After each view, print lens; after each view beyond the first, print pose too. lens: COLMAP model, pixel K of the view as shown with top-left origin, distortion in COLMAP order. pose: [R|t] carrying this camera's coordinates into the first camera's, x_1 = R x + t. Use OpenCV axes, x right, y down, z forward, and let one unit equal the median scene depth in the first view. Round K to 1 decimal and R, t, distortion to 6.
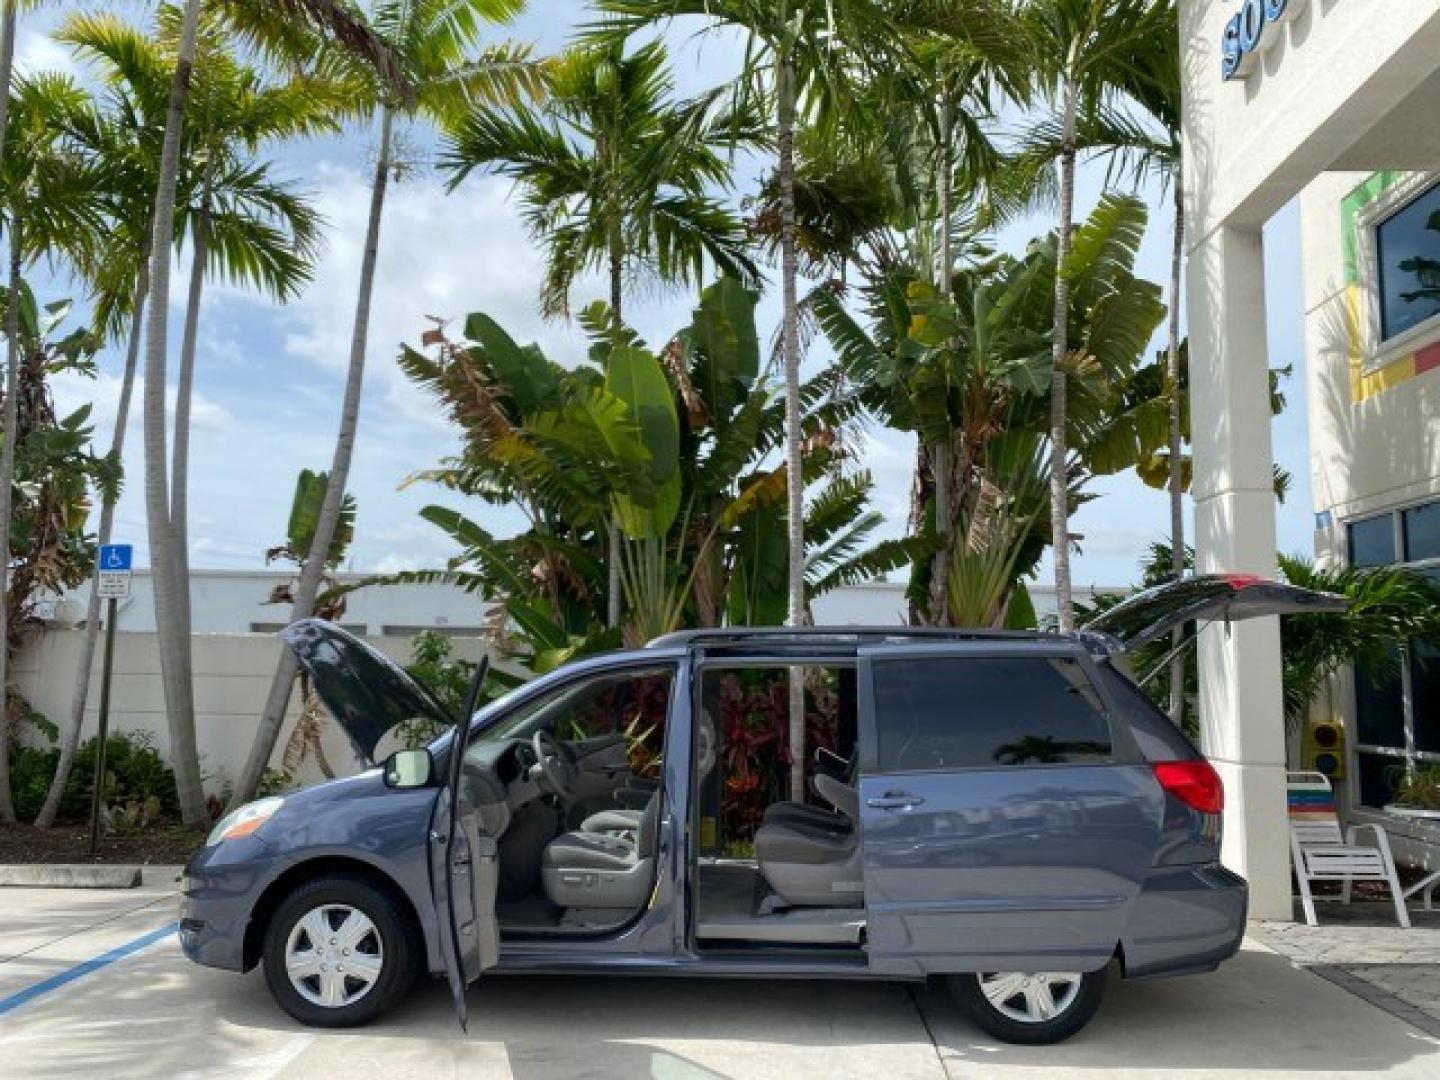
lens RADIAL K [[1109.3, 0, 721.4], [0, 1109.3, 539.7], [0, 0, 1]] dist [0.024056, -0.030379]
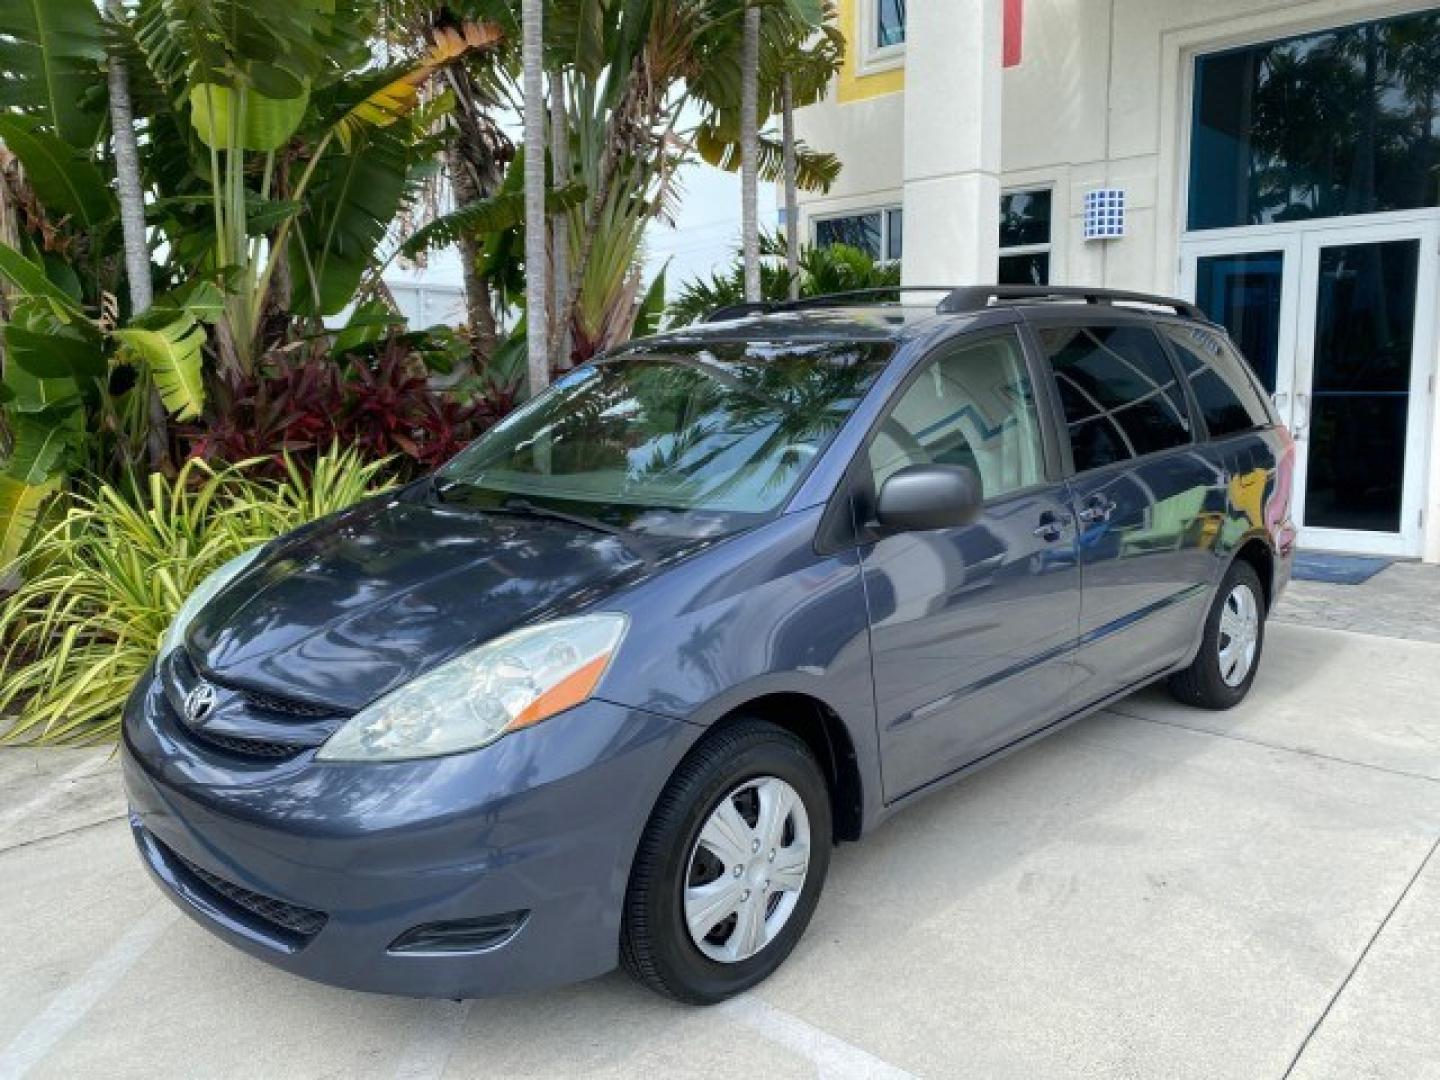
lens RADIAL K [[1109.4, 0, 726.2], [0, 1109.4, 535.7], [0, 0, 1]] dist [0.018102, -0.019557]
pose [[0.656968, -0.127815, 0.743005, -0.365441], [-0.068867, 0.971230, 0.227968, 0.046326], [-0.750766, -0.200936, 0.629265, 0.347916]]
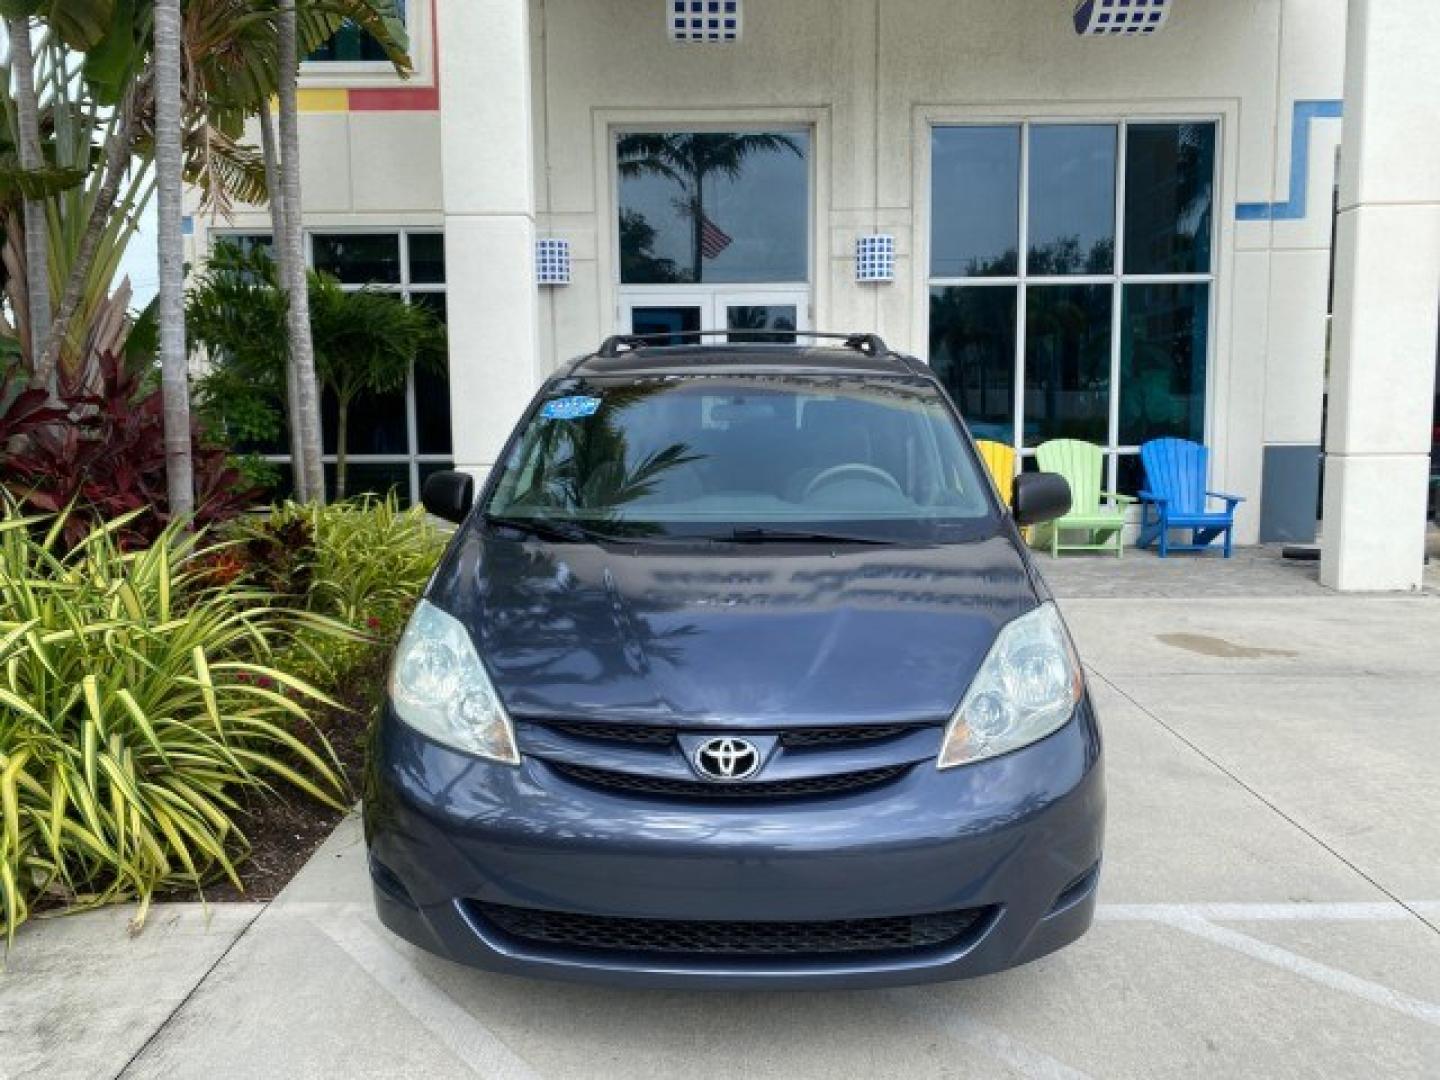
lens RADIAL K [[1109.3, 0, 722.4], [0, 1109.3, 537.5], [0, 0, 1]] dist [0.024056, -0.030379]
pose [[-0.020495, -0.124894, 0.991958, -0.478903], [-0.112332, 0.986172, 0.121844, 0.083609], [-0.993459, -0.108932, -0.034241, 0.604847]]
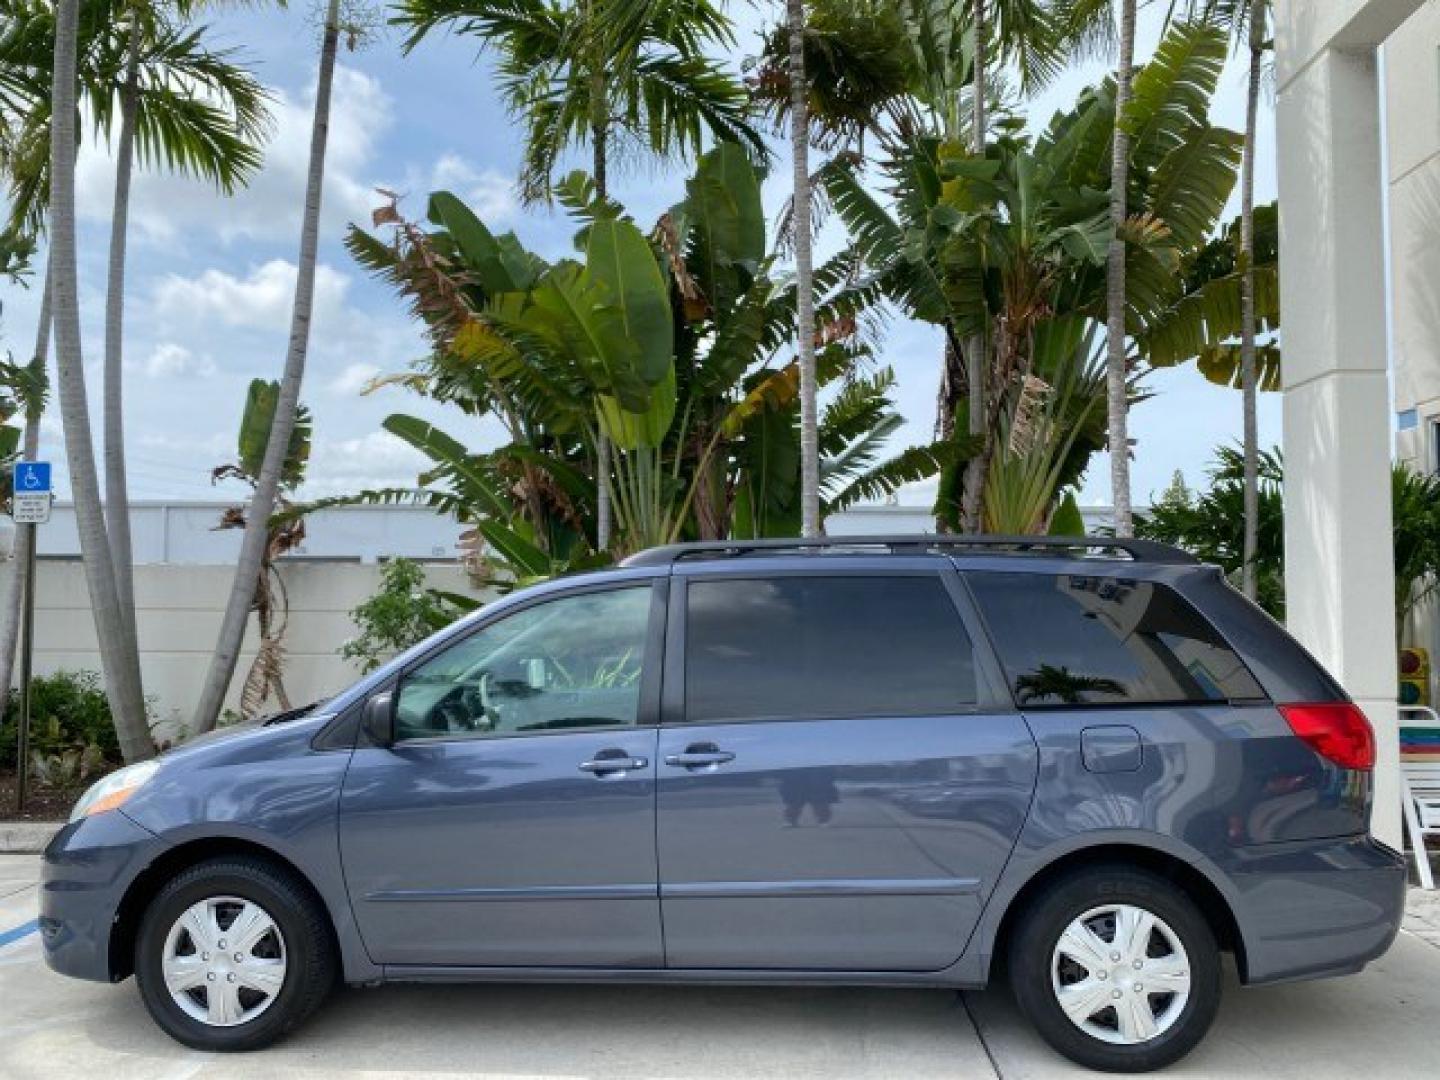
lens RADIAL K [[1109.4, 0, 719.1], [0, 1109.4, 540.8], [0, 0, 1]] dist [0.018102, -0.019557]
pose [[0.999837, -0.012437, -0.013084, 0.006686], [0.013235, 0.997939, 0.062786, 0.017071], [0.012276, -0.062949, 0.997941, 0.120205]]
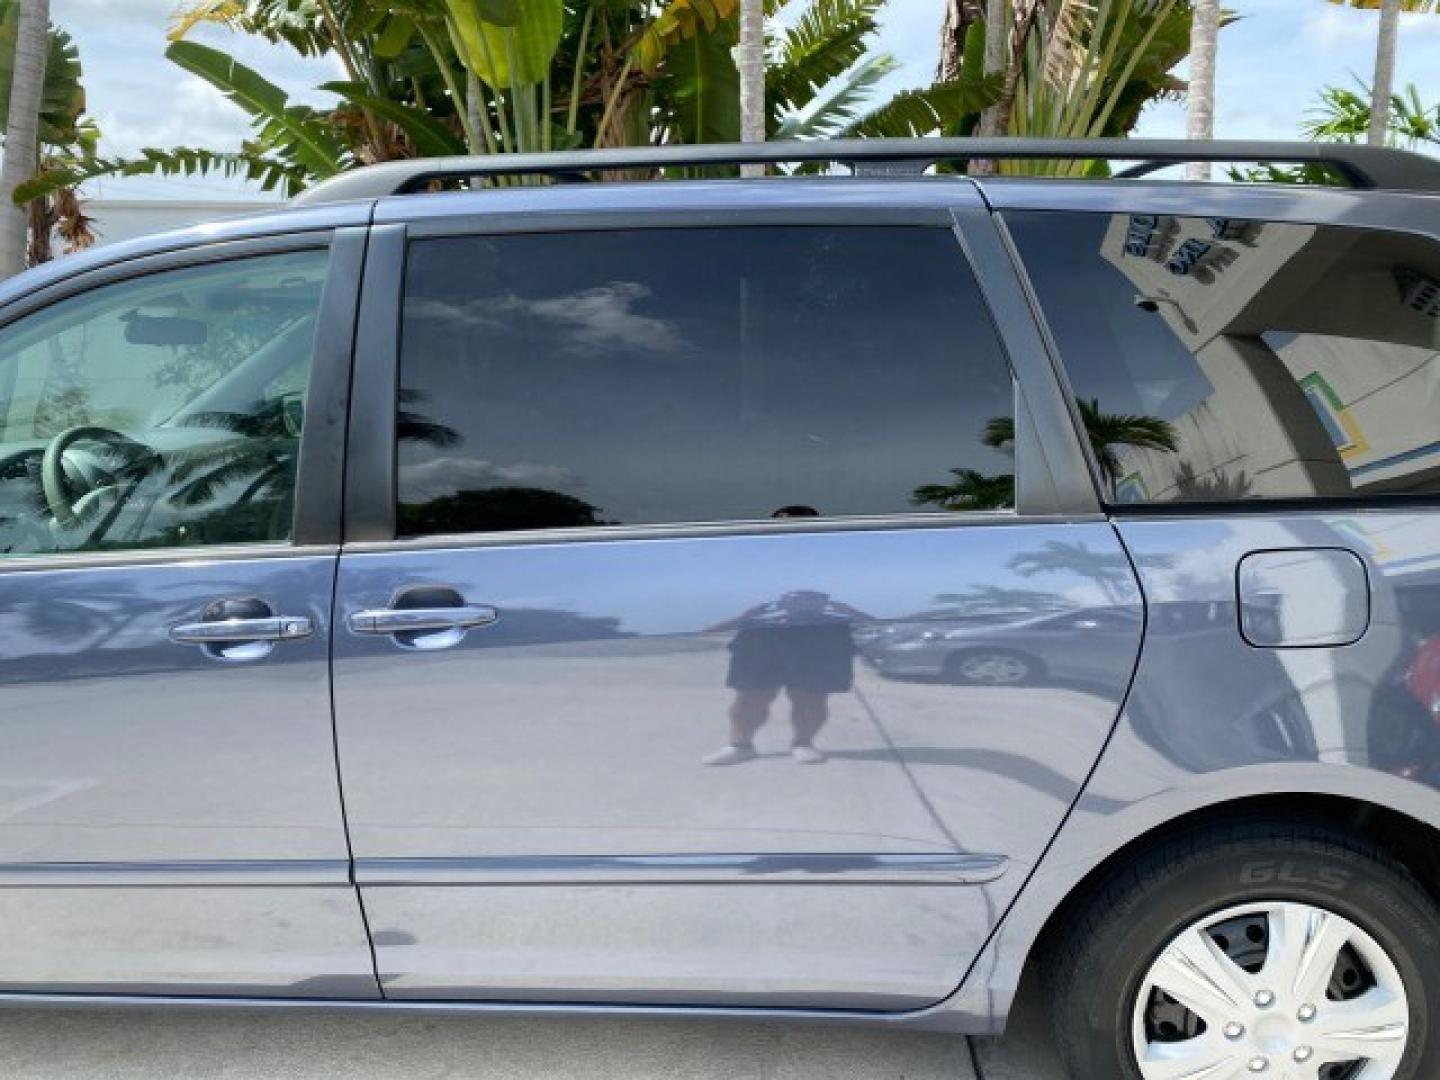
lens RADIAL K [[1109.4, 0, 721.6], [0, 1109.4, 535.3], [0, 0, 1]] dist [0.018102, -0.019557]
pose [[0.999910, -0.013360, 0.001055, 0.042041], [0.012408, 0.952652, 0.303811, 0.048588], [-0.005064, -0.303770, 0.952732, 0.327106]]
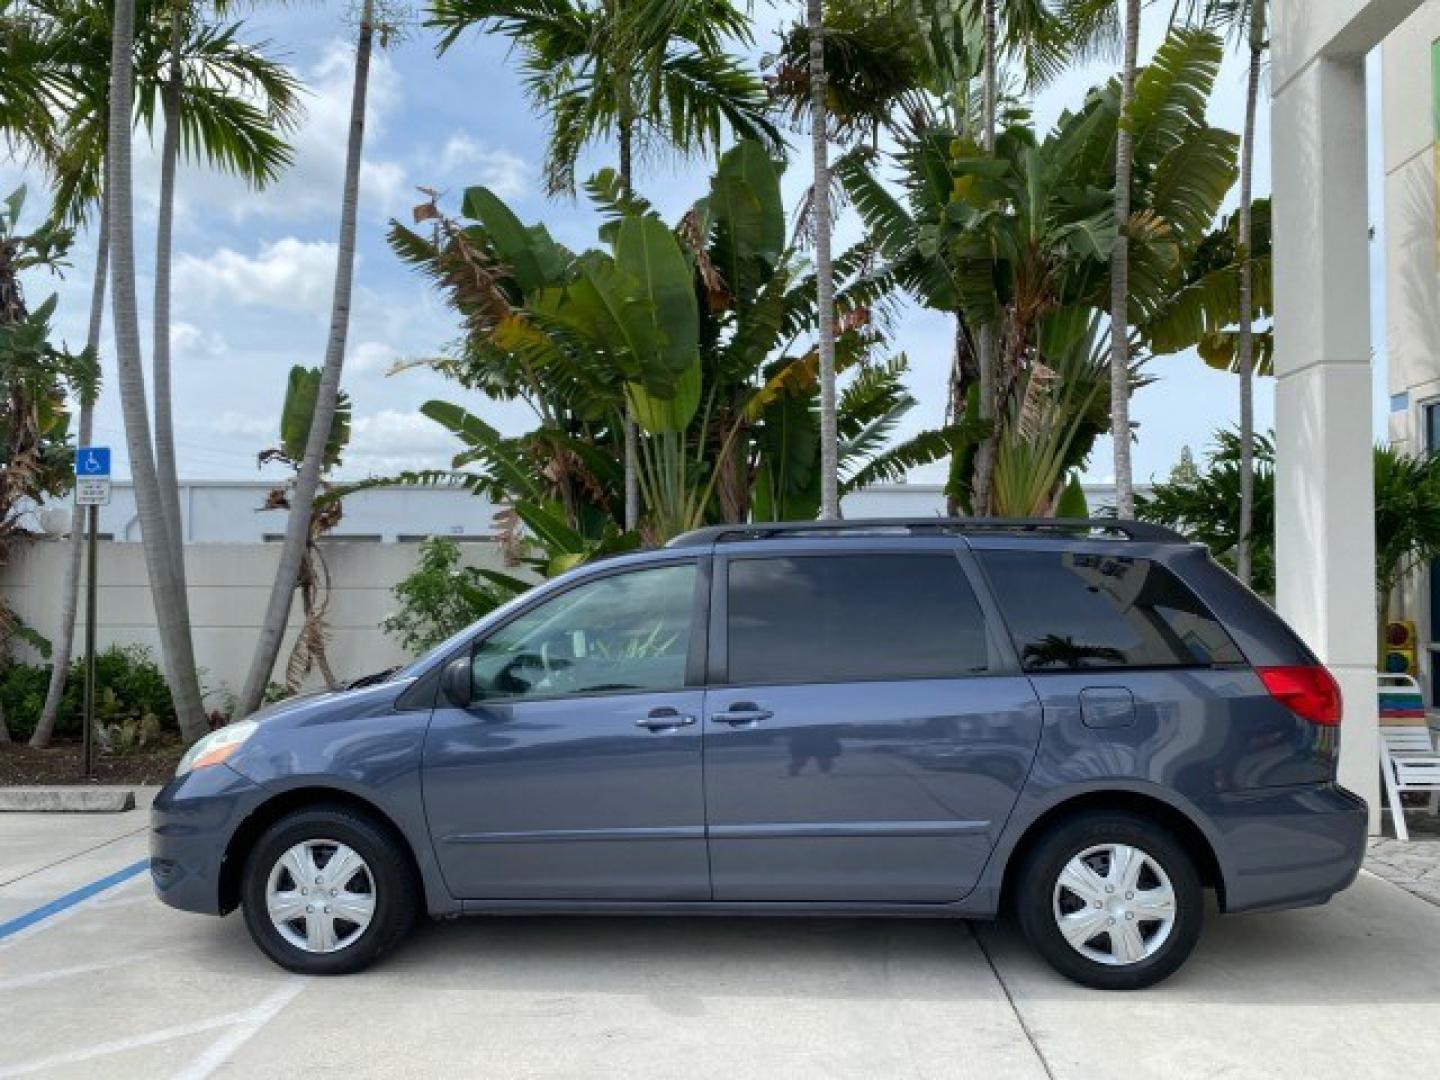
lens RADIAL K [[1109.3, 0, 723.5], [0, 1109.3, 539.9], [0, 0, 1]] dist [0.024056, -0.030379]
pose [[0.999768, -0.014183, -0.016188, -0.005015], [0.015472, 0.996473, 0.082474, 0.011886], [0.014961, -0.082706, 0.996462, 0.073066]]
